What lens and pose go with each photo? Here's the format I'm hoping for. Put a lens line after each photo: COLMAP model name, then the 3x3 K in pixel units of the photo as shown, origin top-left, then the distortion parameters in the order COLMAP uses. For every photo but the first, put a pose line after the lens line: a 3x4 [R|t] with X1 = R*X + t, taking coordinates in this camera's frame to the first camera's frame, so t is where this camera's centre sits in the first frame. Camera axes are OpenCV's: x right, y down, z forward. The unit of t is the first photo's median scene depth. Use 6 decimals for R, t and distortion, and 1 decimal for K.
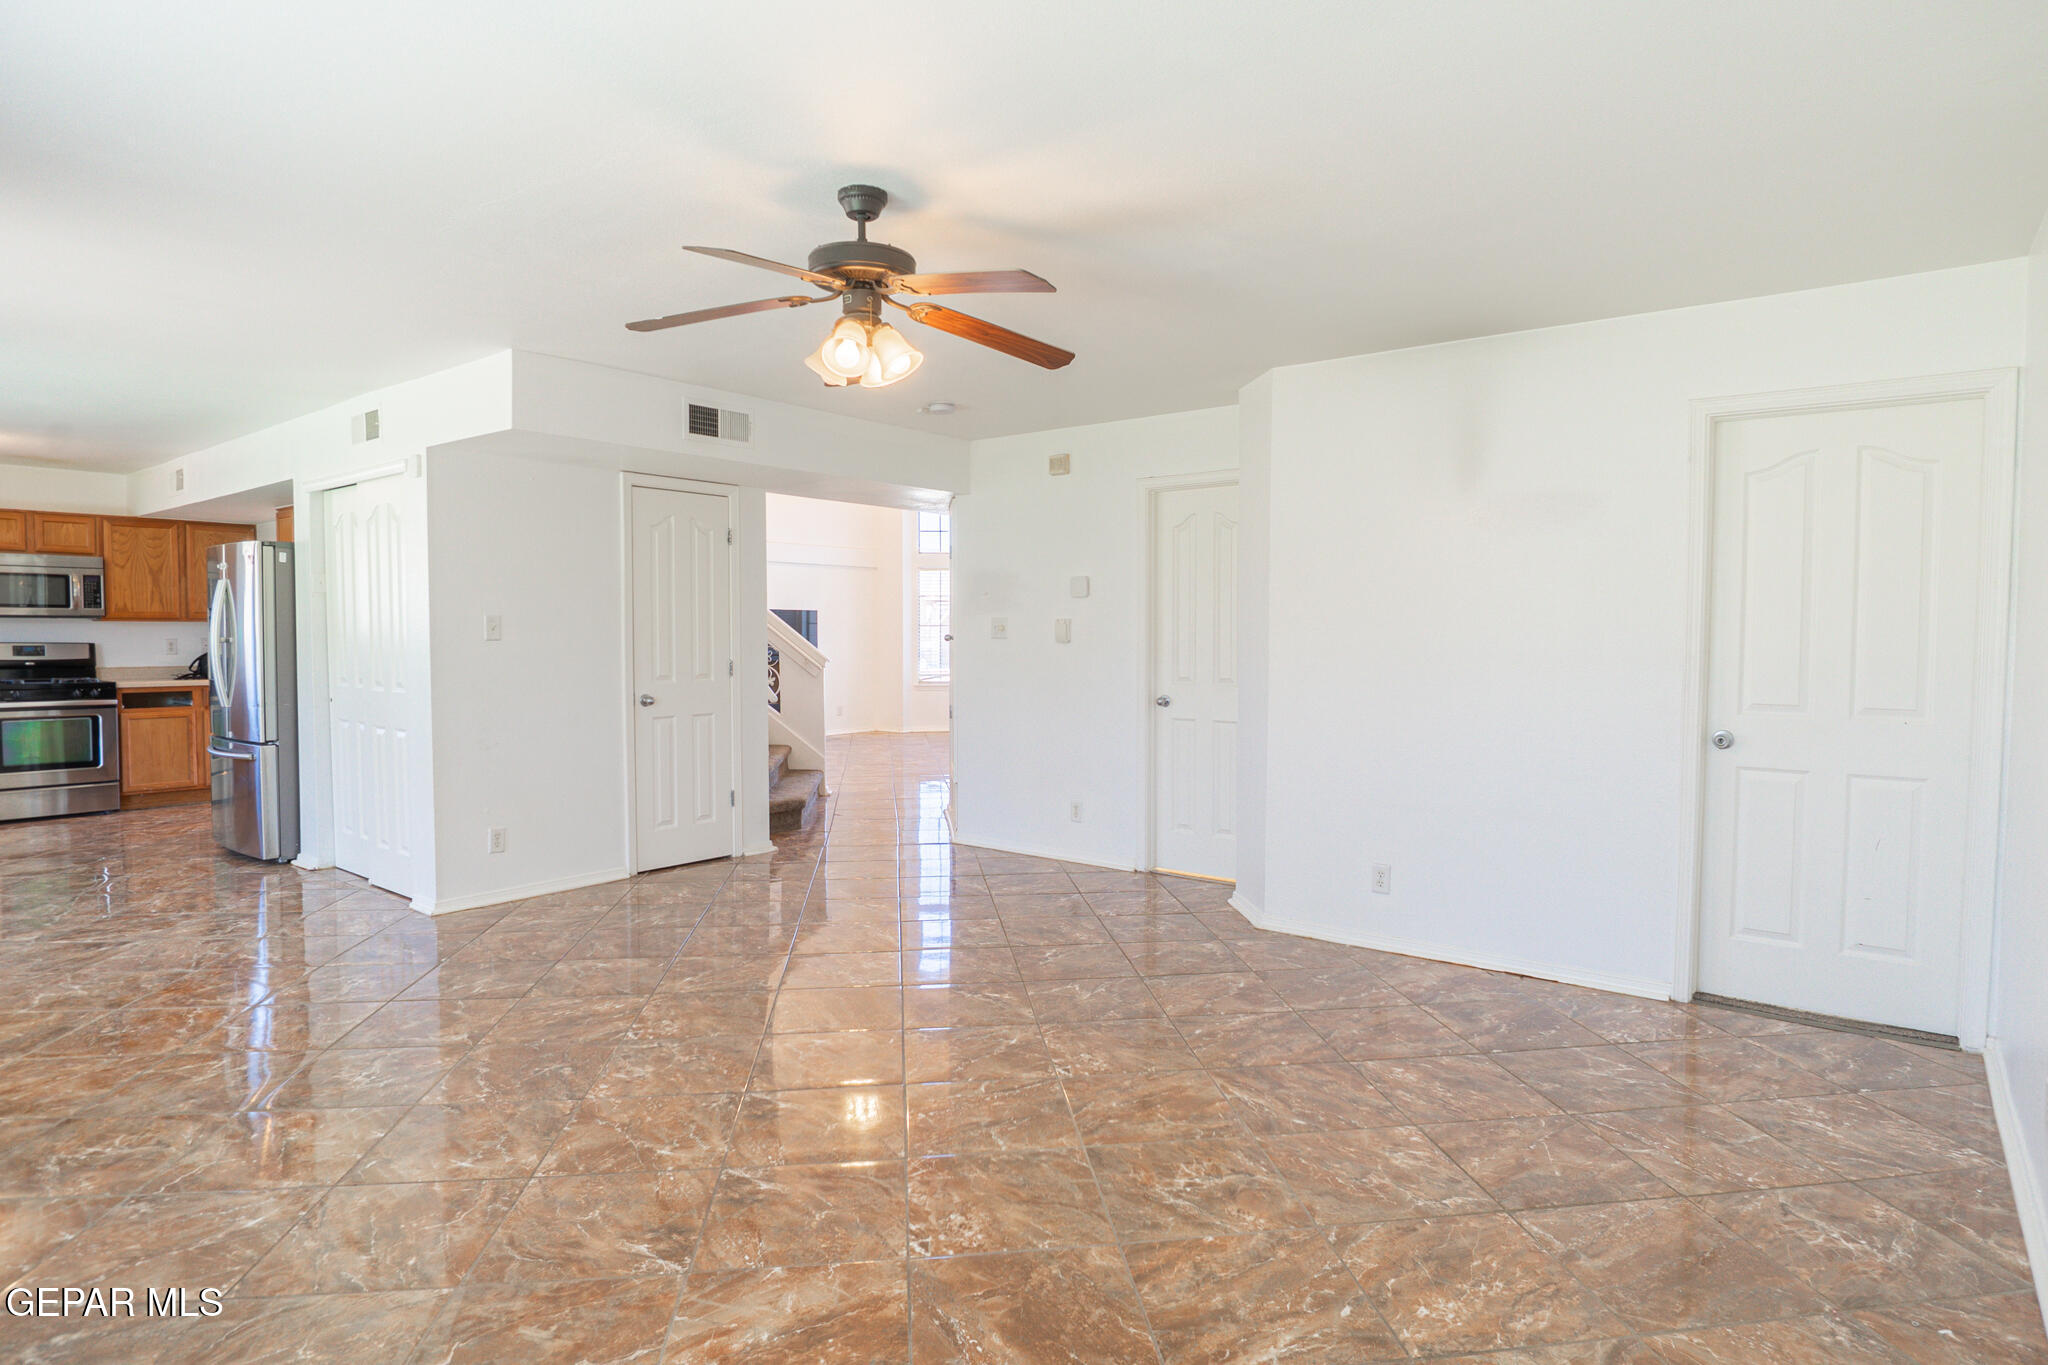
lens RADIAL K [[1107.9, 0, 1035.3], [0, 1107.9, 673.9], [0, 0, 1]] dist [-0.050146, 0.015896]
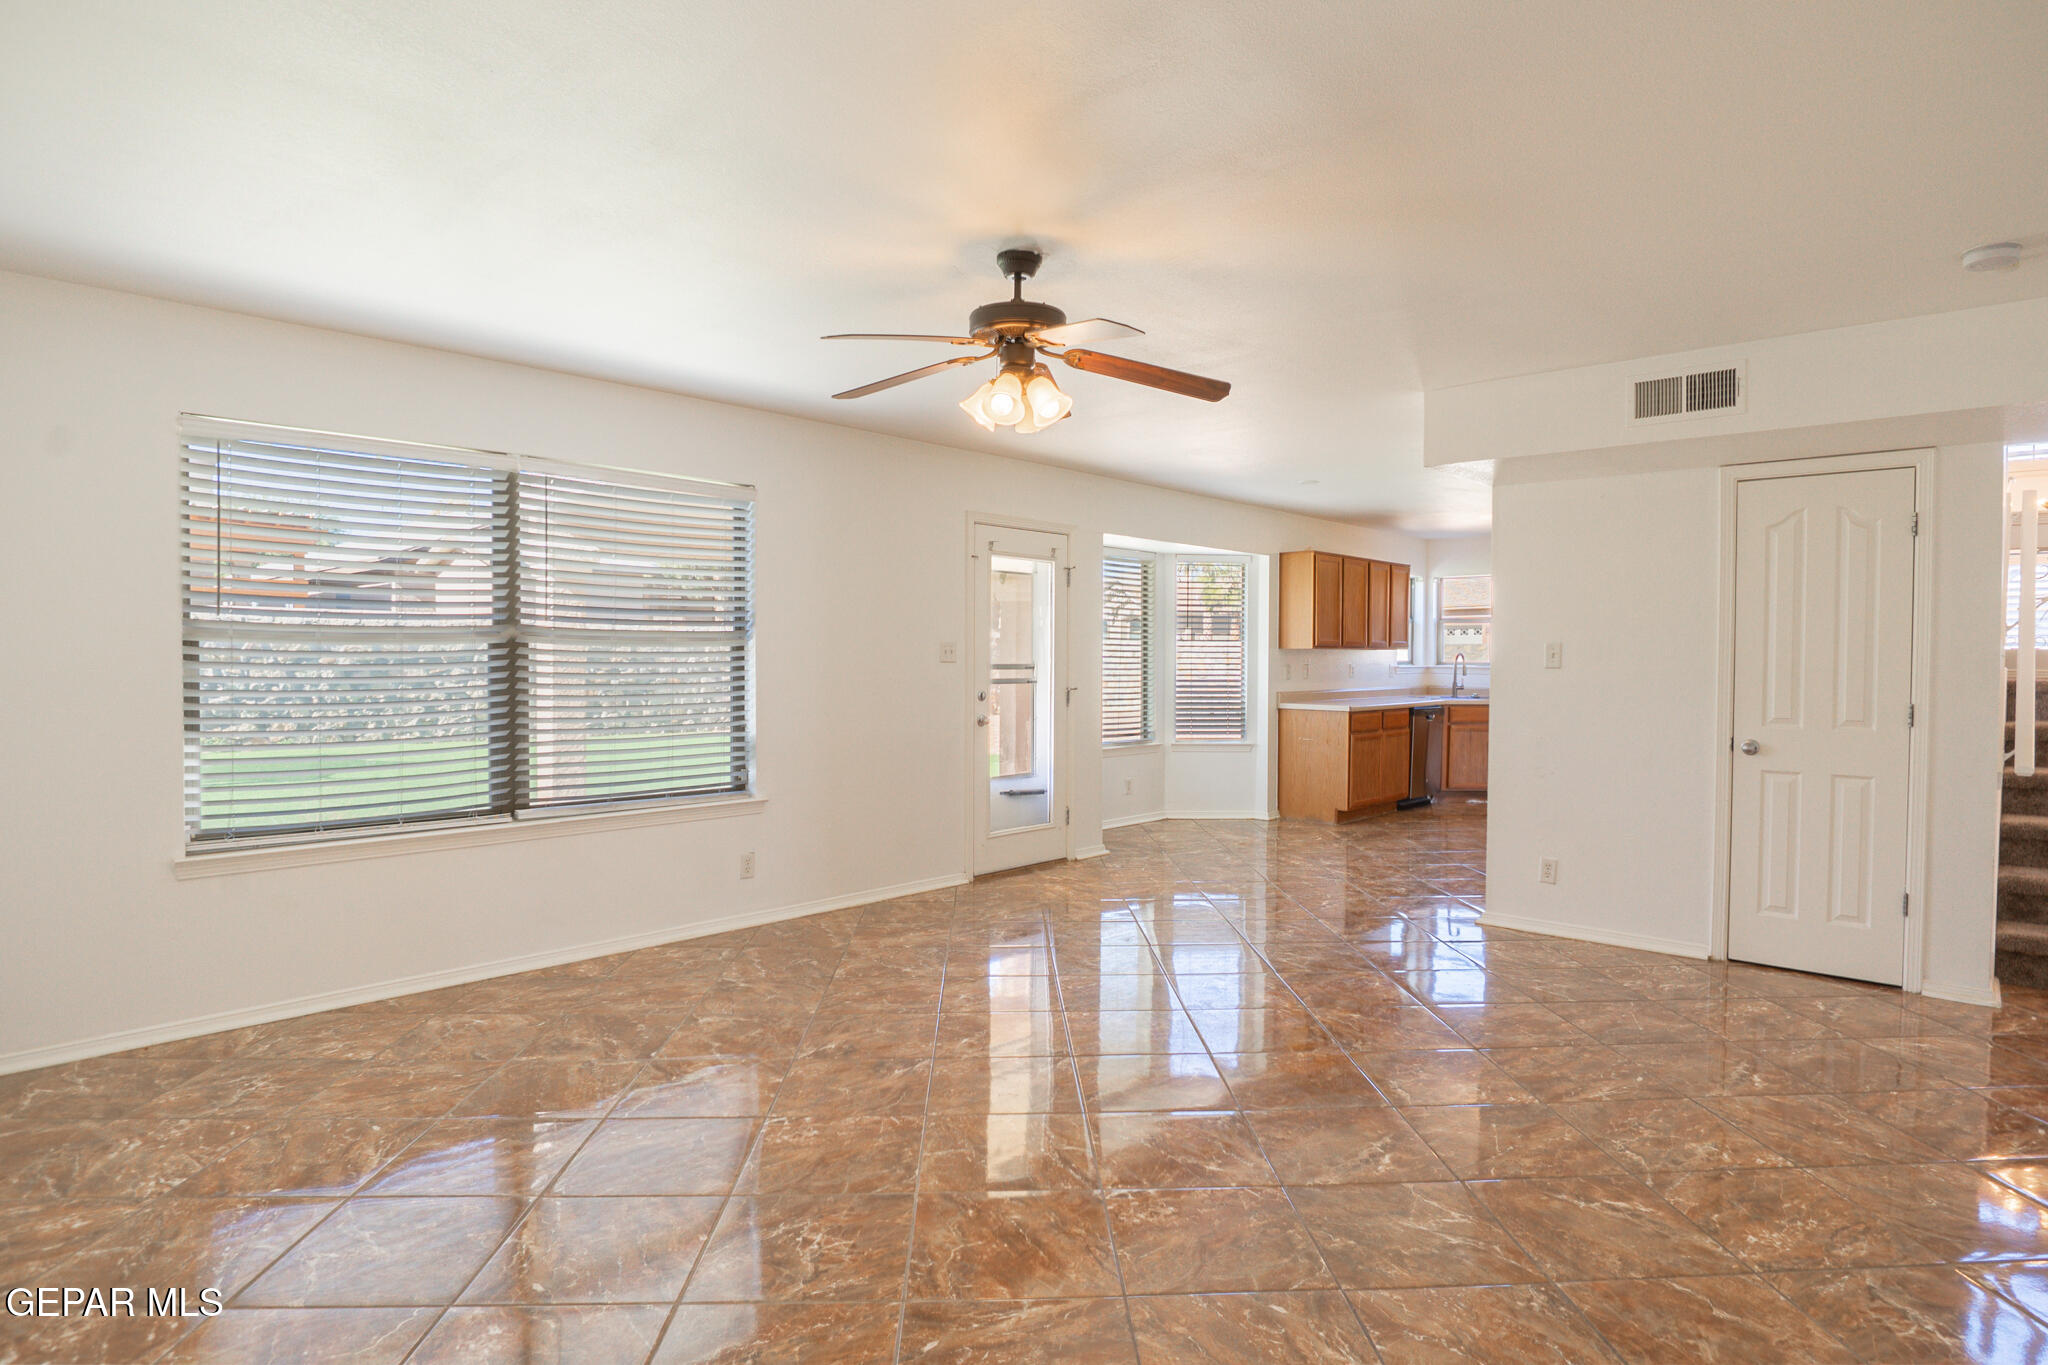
lens RADIAL K [[1093.2, 0, 1057.6], [0, 1093.2, 675.4], [0, 0, 1]] dist [-0.042922, 0.013459]
pose [[-0.072979, 0.016392, -0.997199, 0.835521], [-0.045266, 0.998780, 0.019731, -0.037546], [0.996306, 0.046580, -0.072148, 1.009457]]
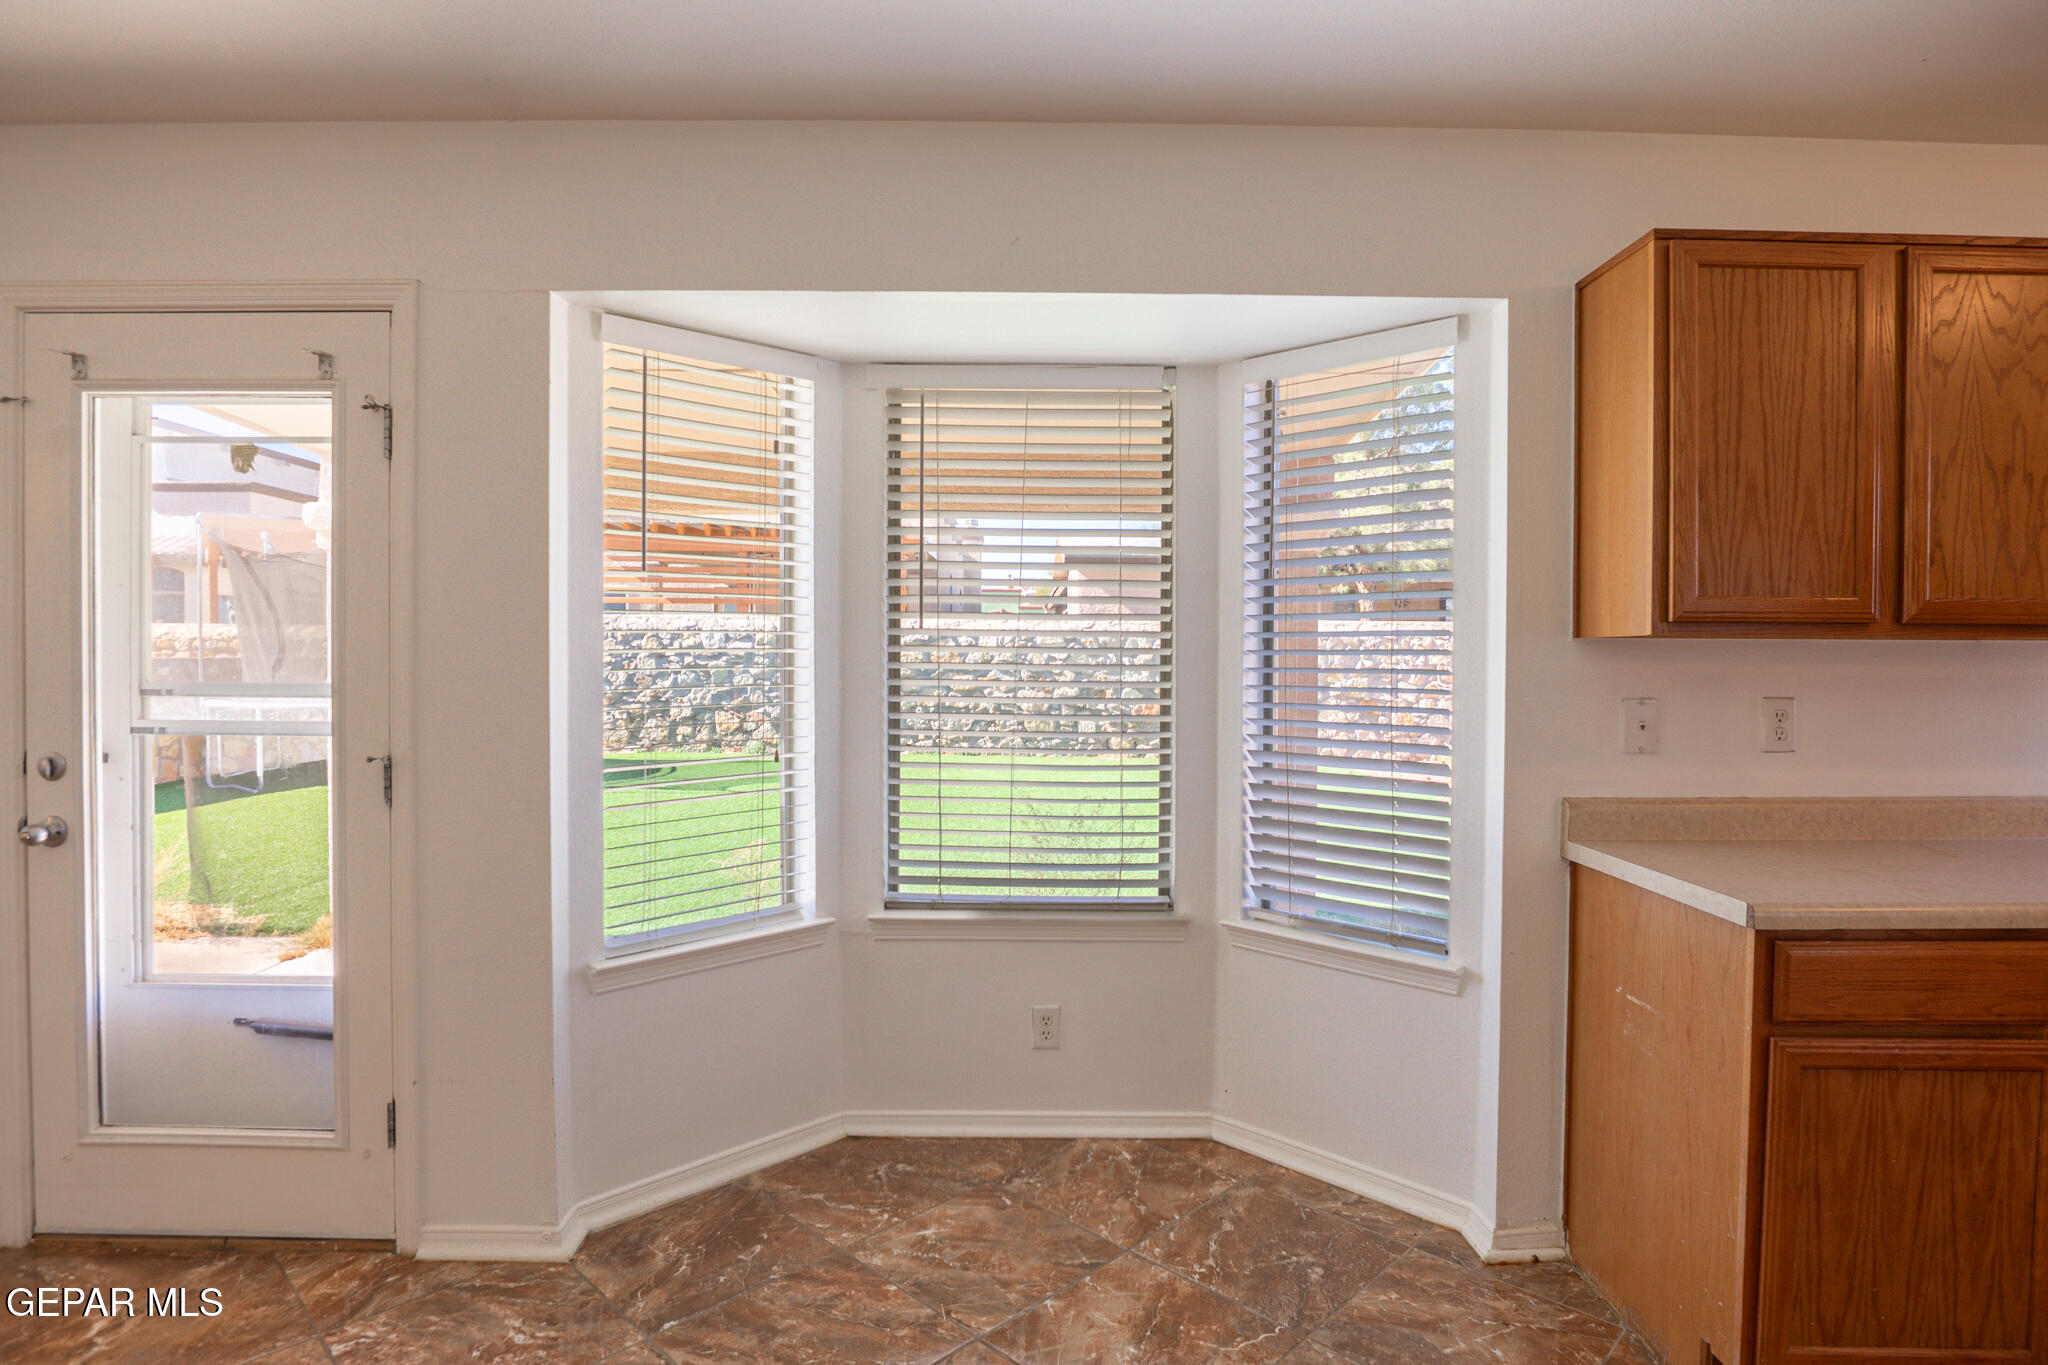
lens RADIAL K [[1107.9, 0, 1035.3], [0, 1107.9, 673.9], [0, 0, 1]] dist [-0.050146, 0.015896]
pose [[-0.780897, 0.001479, -0.624658, -1.173742], [-0.032154, 0.998576, 0.042561, -0.071910], [0.623832, 0.053321, -0.779737, 1.718001]]
